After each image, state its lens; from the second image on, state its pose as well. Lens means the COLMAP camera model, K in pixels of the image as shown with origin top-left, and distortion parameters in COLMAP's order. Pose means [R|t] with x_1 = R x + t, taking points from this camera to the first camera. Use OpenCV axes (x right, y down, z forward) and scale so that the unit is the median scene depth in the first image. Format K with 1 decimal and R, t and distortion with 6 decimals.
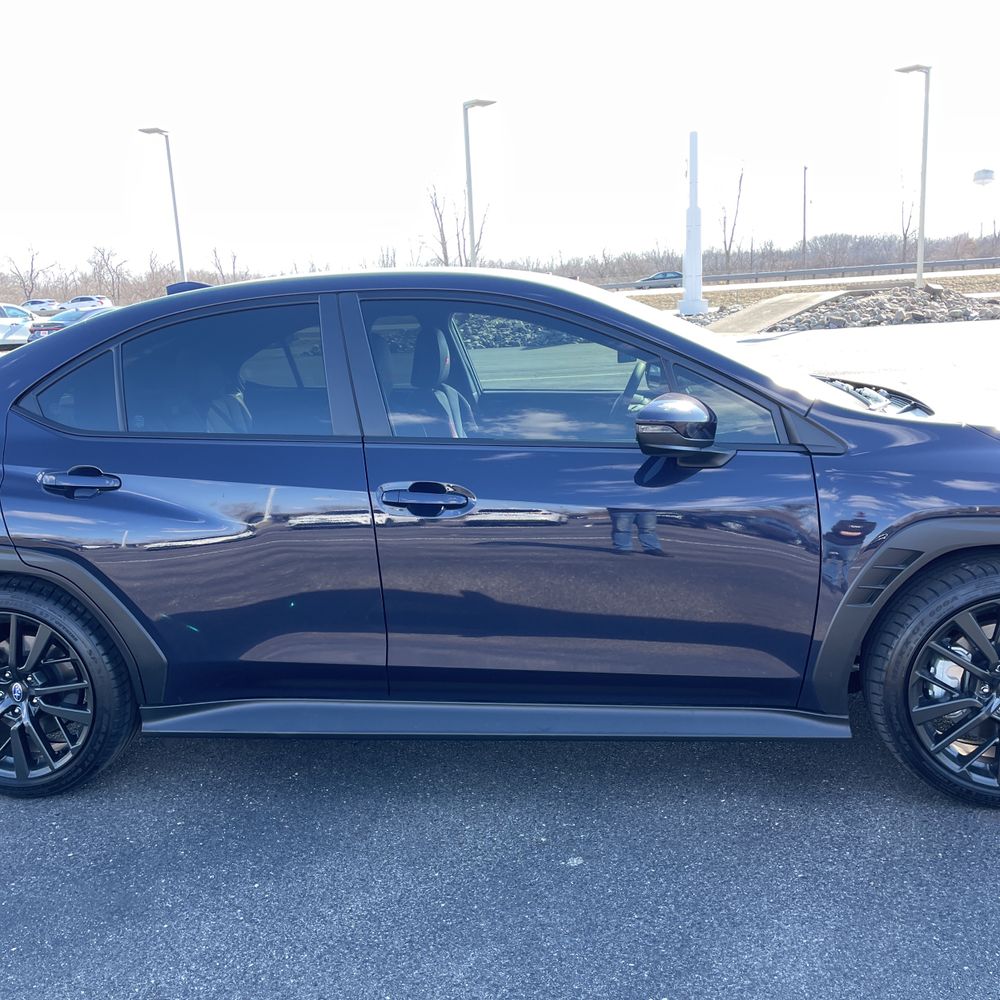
lens RADIAL K [[1001.9, 0, 502.7], [0, 1001.9, 505.8], [0, 0, 1]] dist [0.087924, -0.126223]
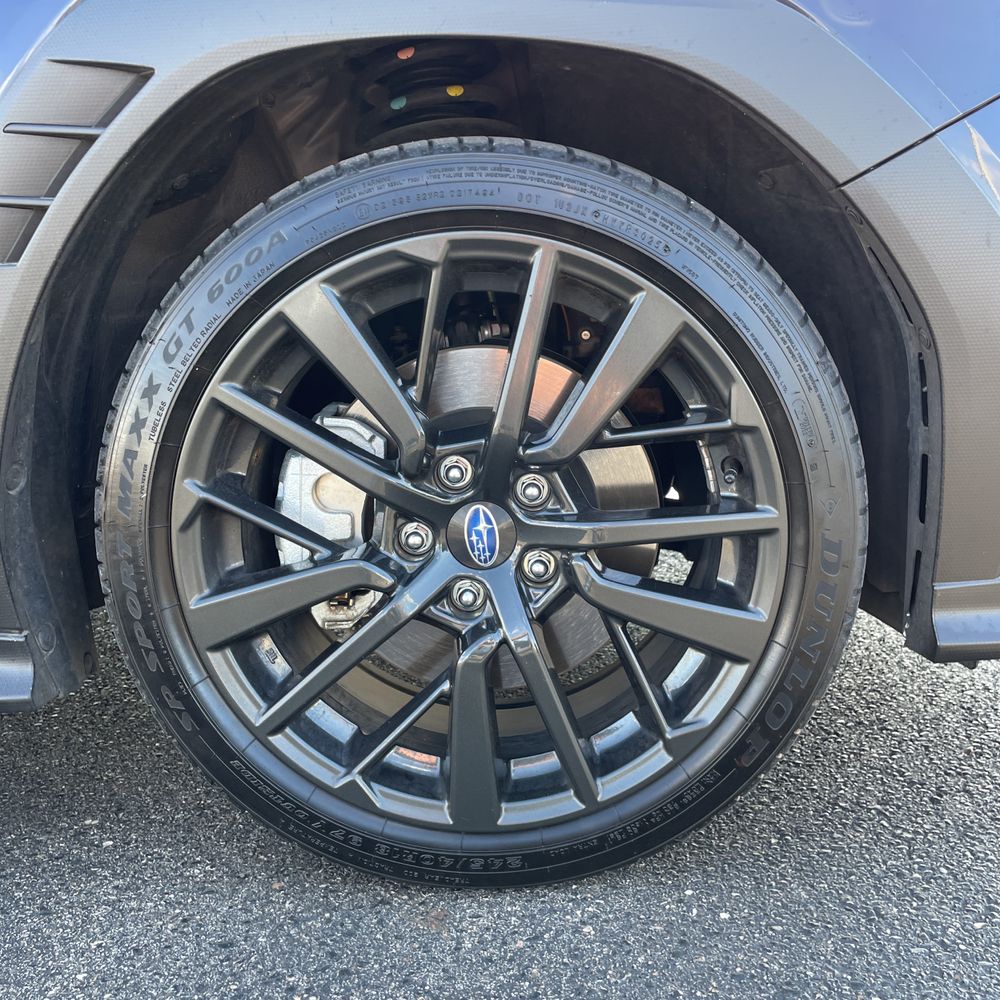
lens RADIAL K [[993.0, 0, 500.0], [0, 993.0, 500.0], [0, 0, 1]] dist [0.105540, -0.153344]
pose [[0.992067, -0.003621, 0.125658, 0.277385], [0.004994, 0.999931, -0.010606, 0.102896], [-0.125611, 0.011150, 0.992017, 0.398913]]
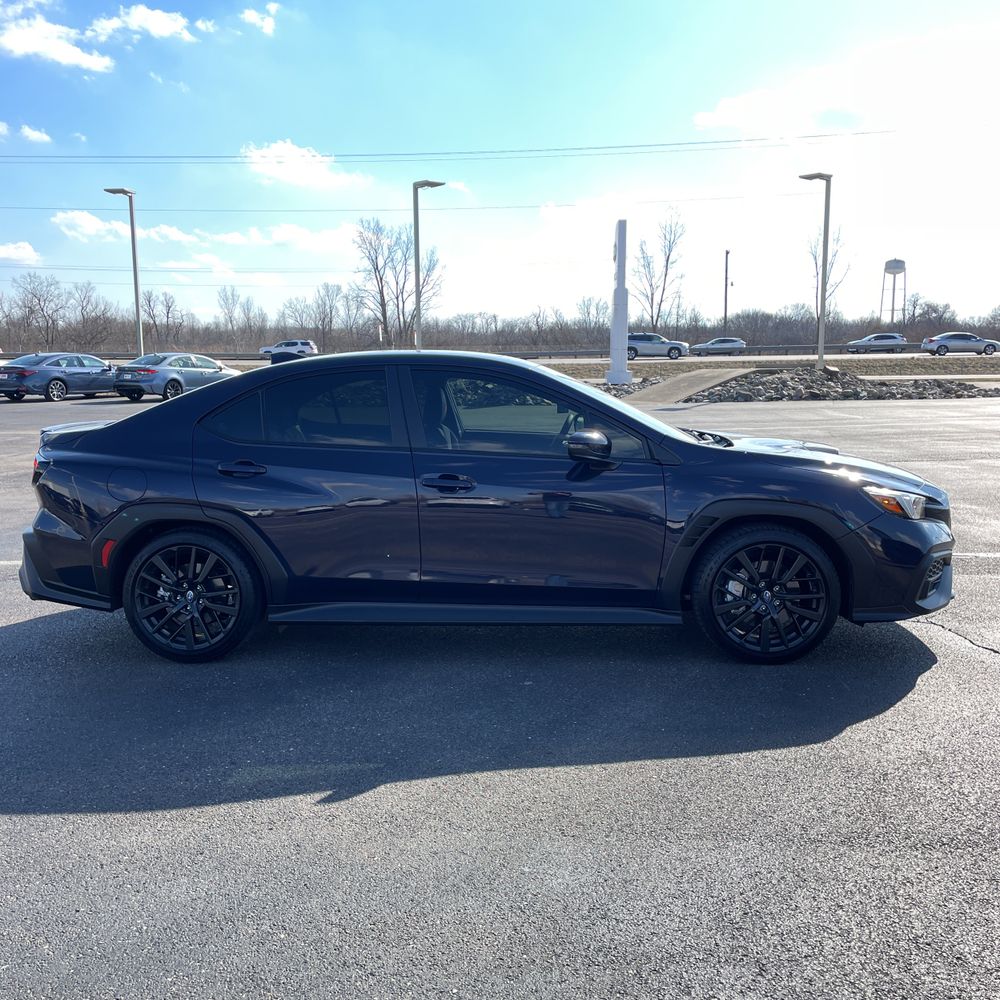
lens RADIAL K [[1001.9, 0, 502.7], [0, 1001.9, 505.8], [0, 0, 1]] dist [0.087924, -0.126223]
pose [[0.996967, 0.032340, 0.070793, -0.064536], [-0.028021, 0.997734, -0.061170, 0.084677], [-0.072611, 0.059001, 0.995614, -0.465592]]
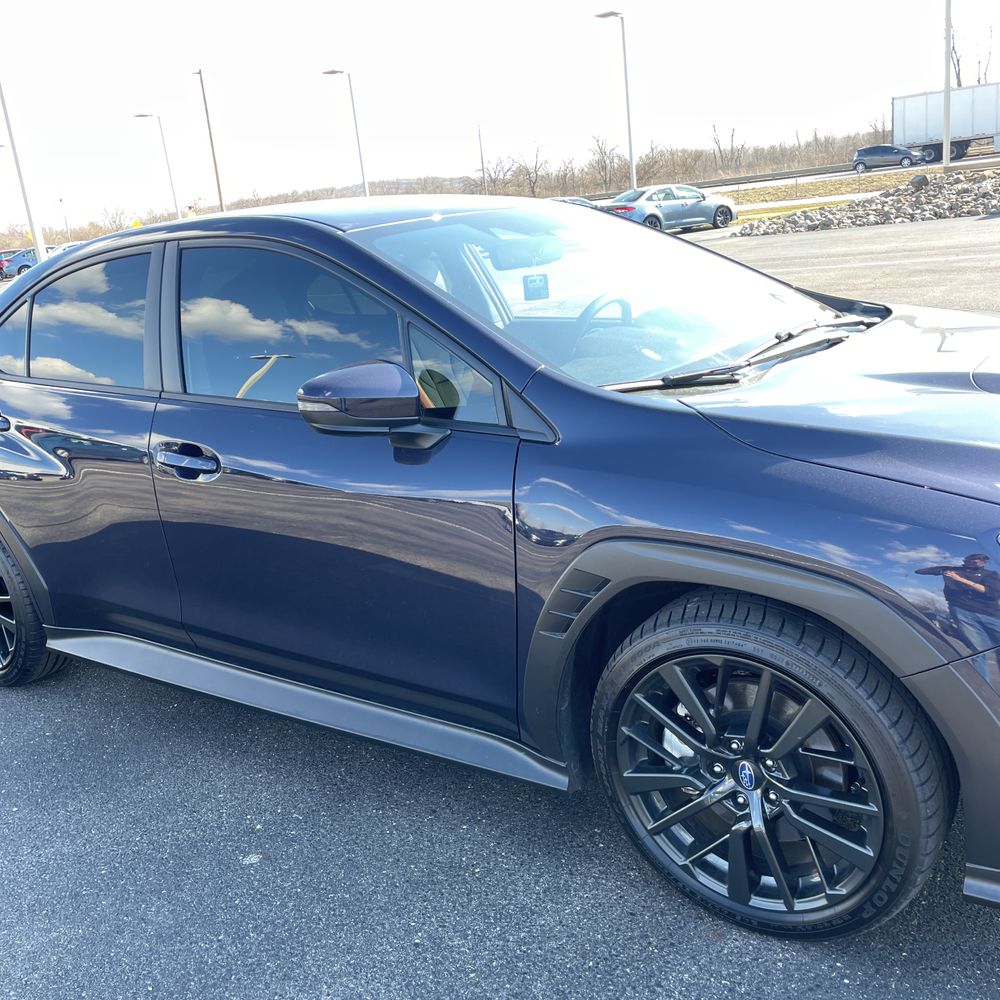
lens RADIAL K [[993.0, 0, 500.0], [0, 993.0, 500.0], [0, 0, 1]] dist [0.105540, -0.153344]
pose [[0.885484, 0.081481, -0.457470, 0.392938], [-0.029056, 0.992288, 0.120497, -0.058977], [0.463760, -0.093406, 0.881023, 0.177614]]
